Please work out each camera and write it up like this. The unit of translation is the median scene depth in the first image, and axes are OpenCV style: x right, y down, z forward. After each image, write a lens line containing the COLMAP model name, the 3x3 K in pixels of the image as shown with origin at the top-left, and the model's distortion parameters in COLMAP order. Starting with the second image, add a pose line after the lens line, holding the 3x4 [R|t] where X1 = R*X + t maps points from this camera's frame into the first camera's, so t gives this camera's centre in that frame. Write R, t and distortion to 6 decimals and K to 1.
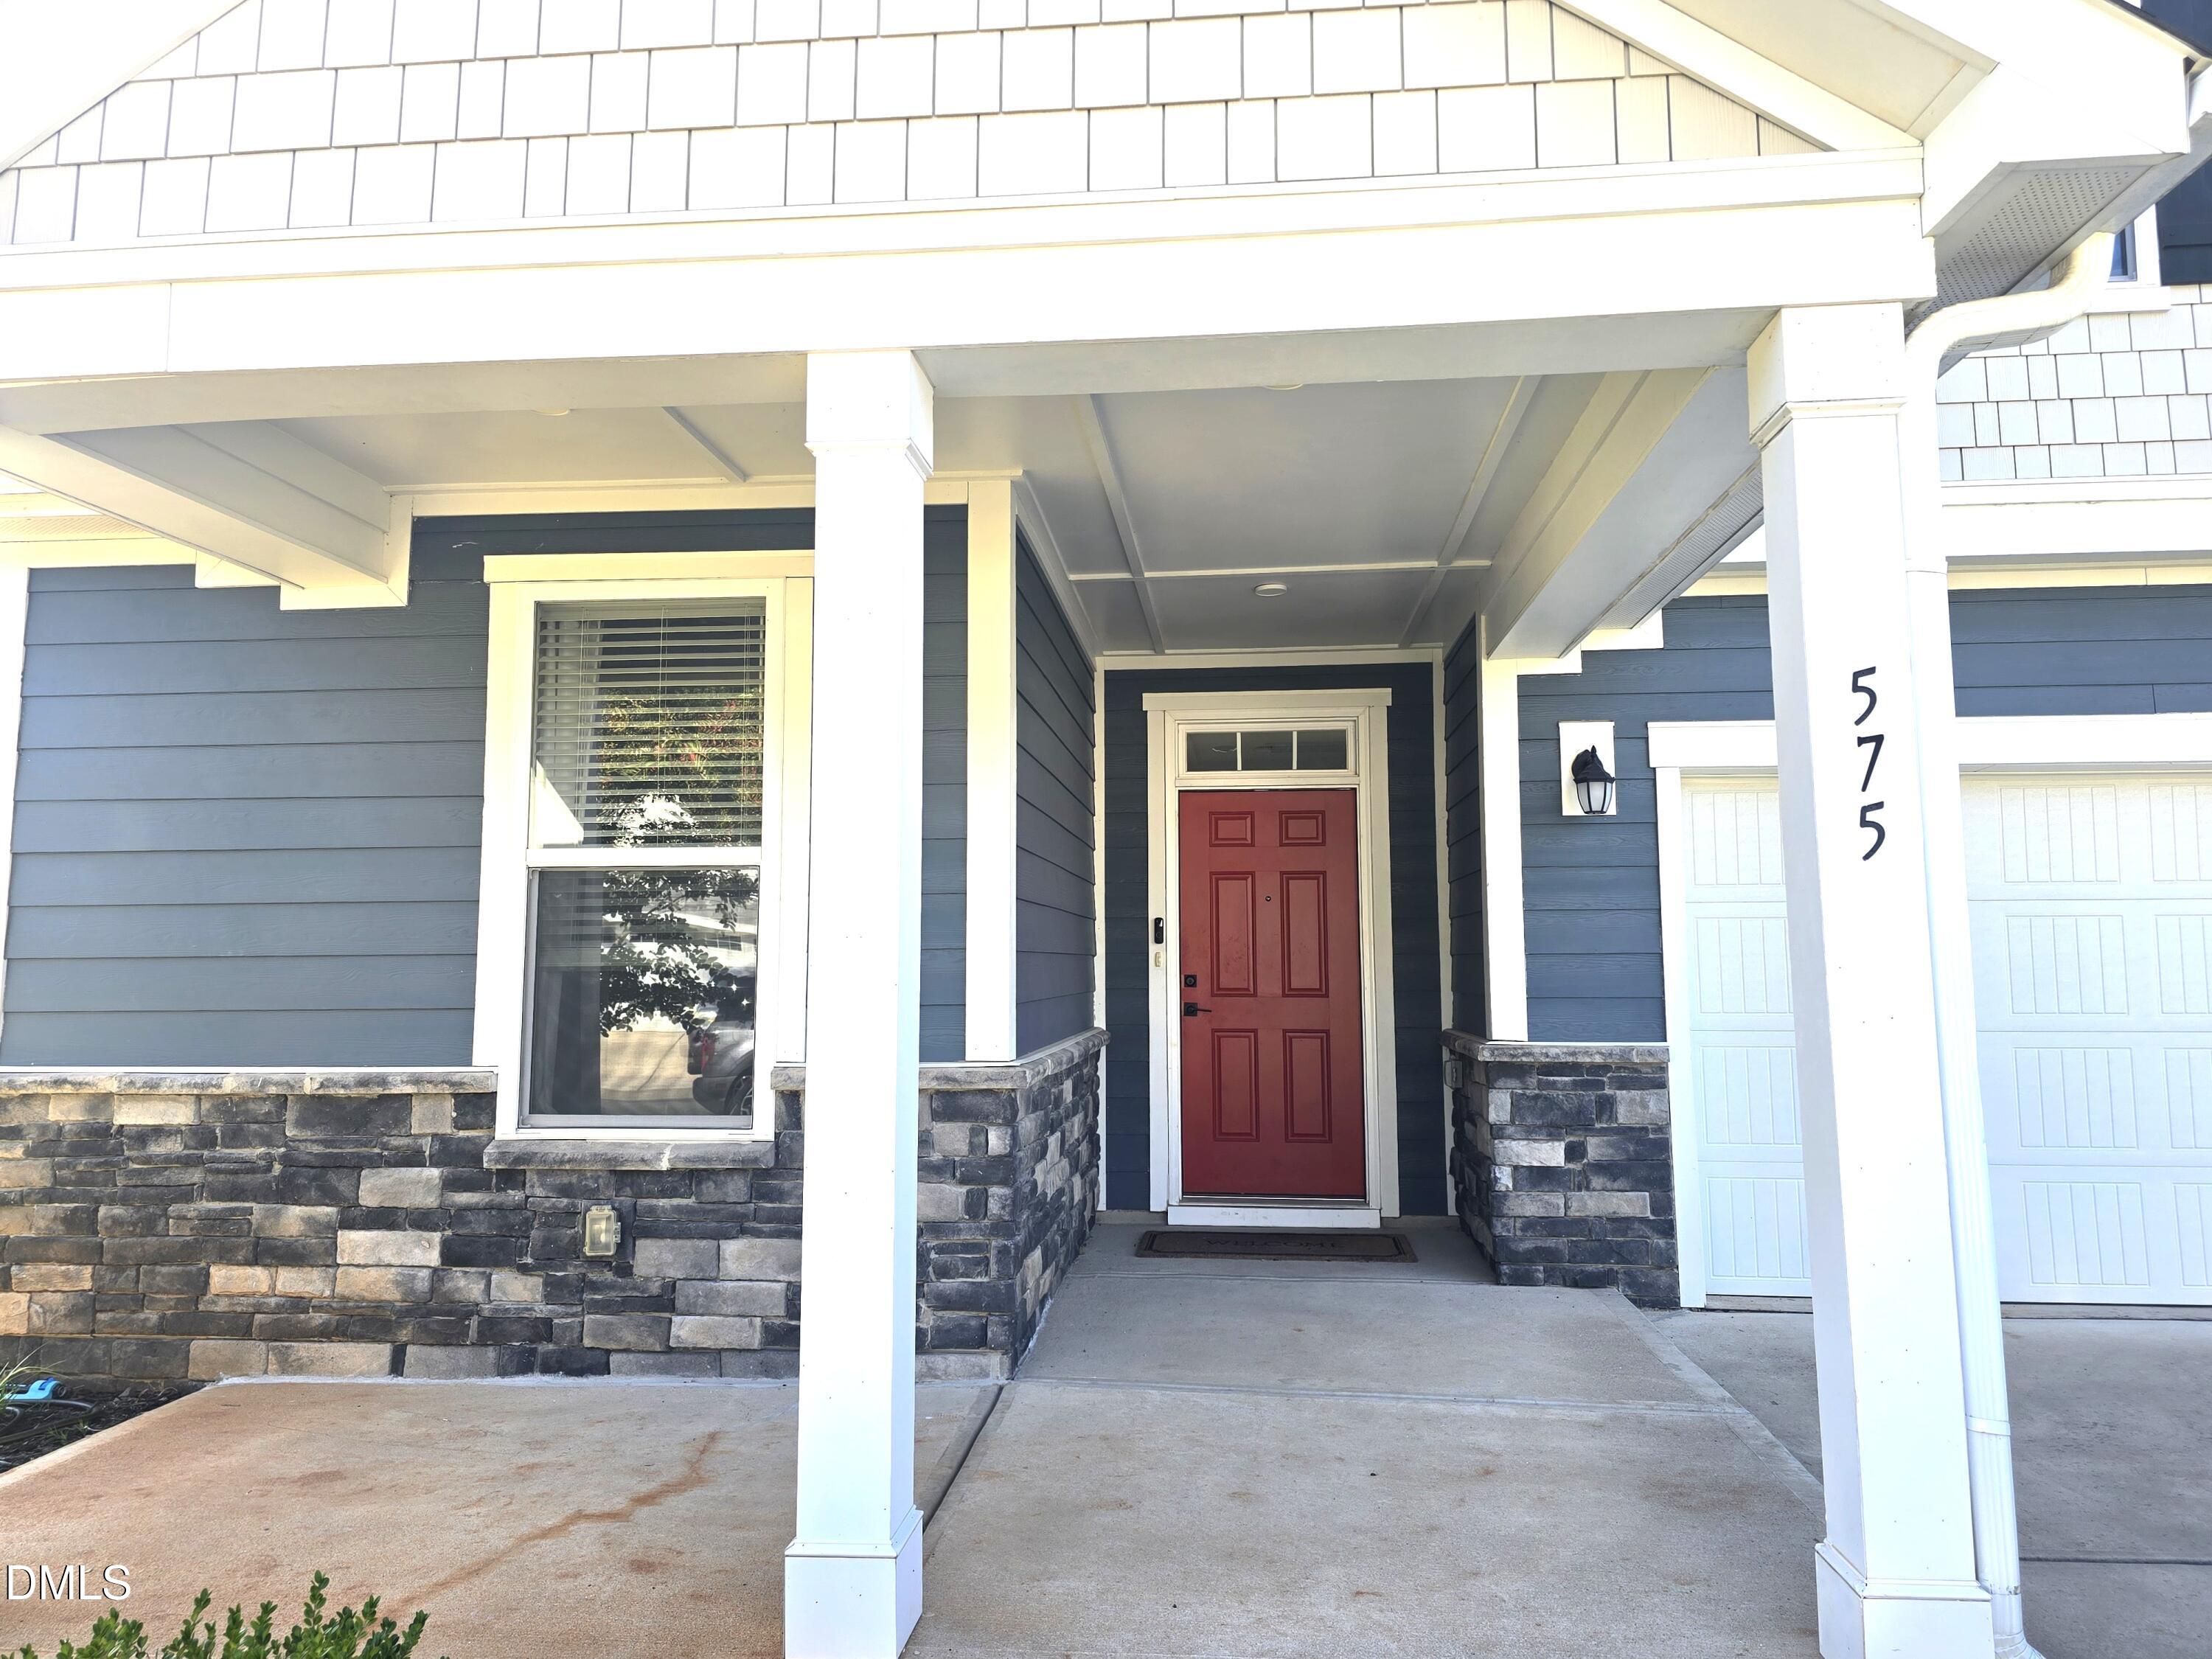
lens RADIAL K [[1500.3, 0, 1108.1], [0, 1500.3, 819.0], [0, 0, 1]] dist [0.047669, -0.020060]
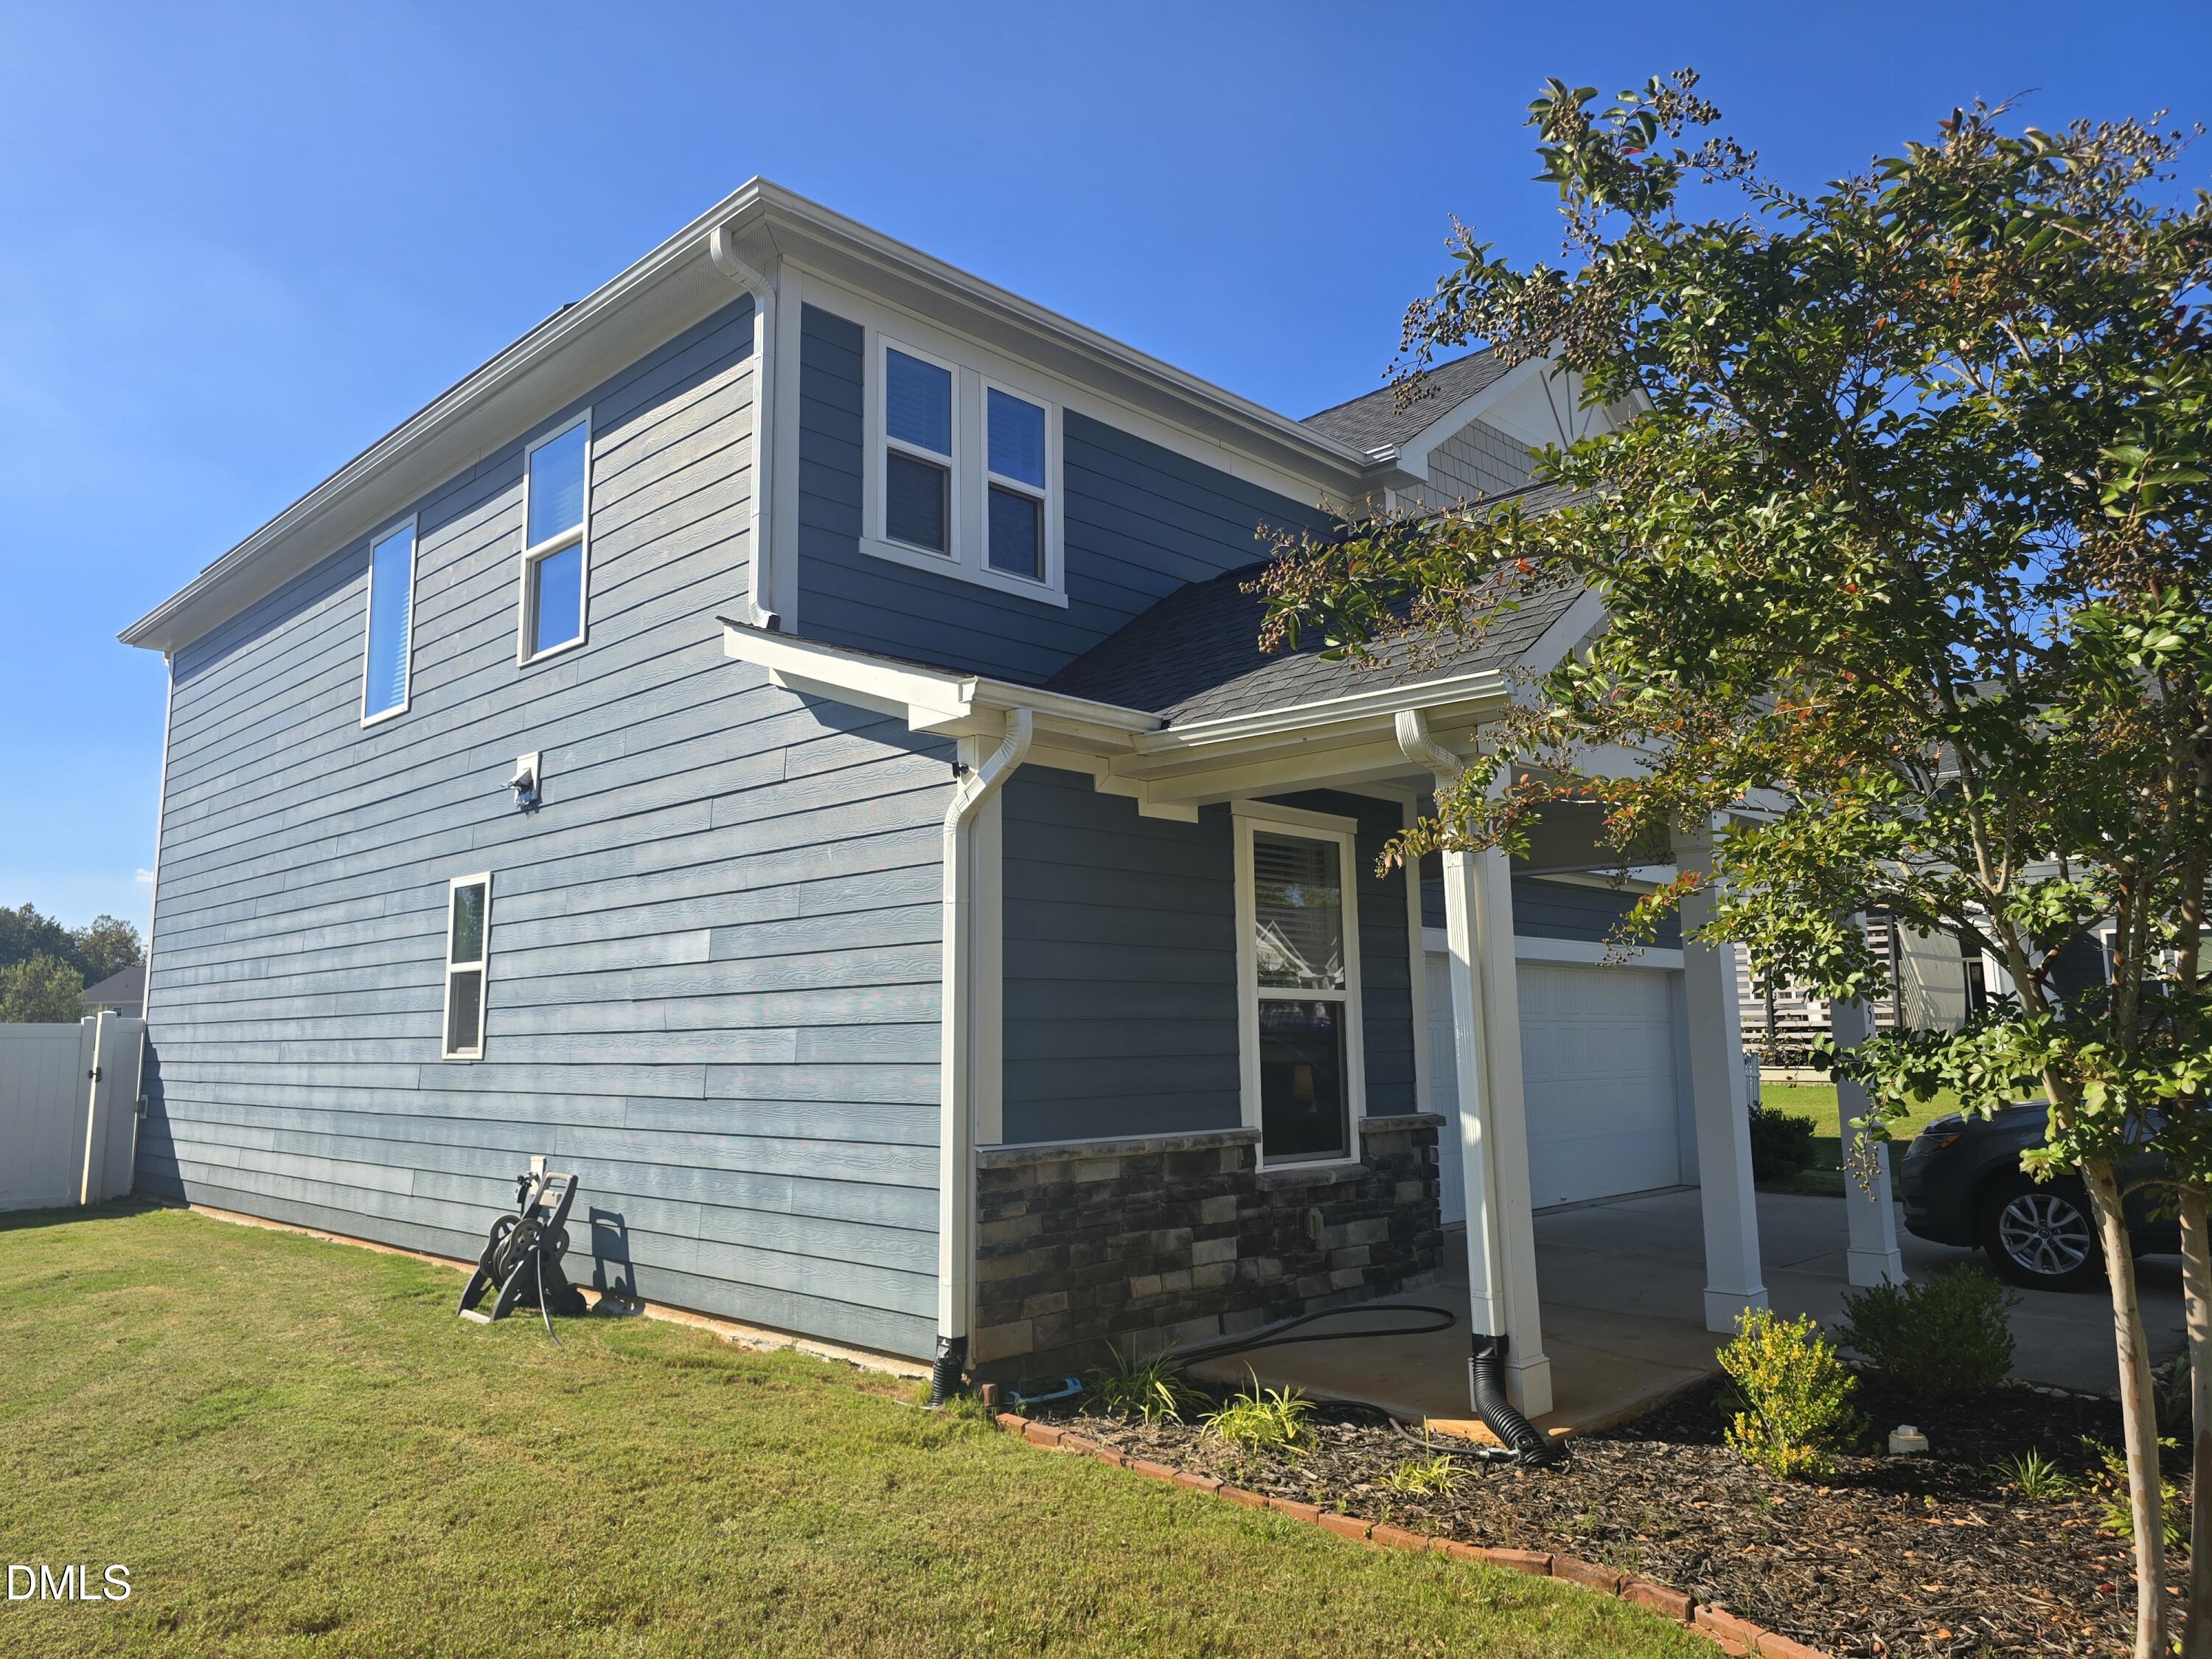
lens RADIAL K [[1500.3, 0, 1099.2], [0, 1500.3, 820.3], [0, 0, 1]] dist [0.047669, -0.020060]
pose [[0.625377, 0.110493, 0.772460, -1.737689], [-0.065053, 0.993860, -0.089495, -0.002734], [-0.777606, 0.005717, 0.628726, 0.140161]]
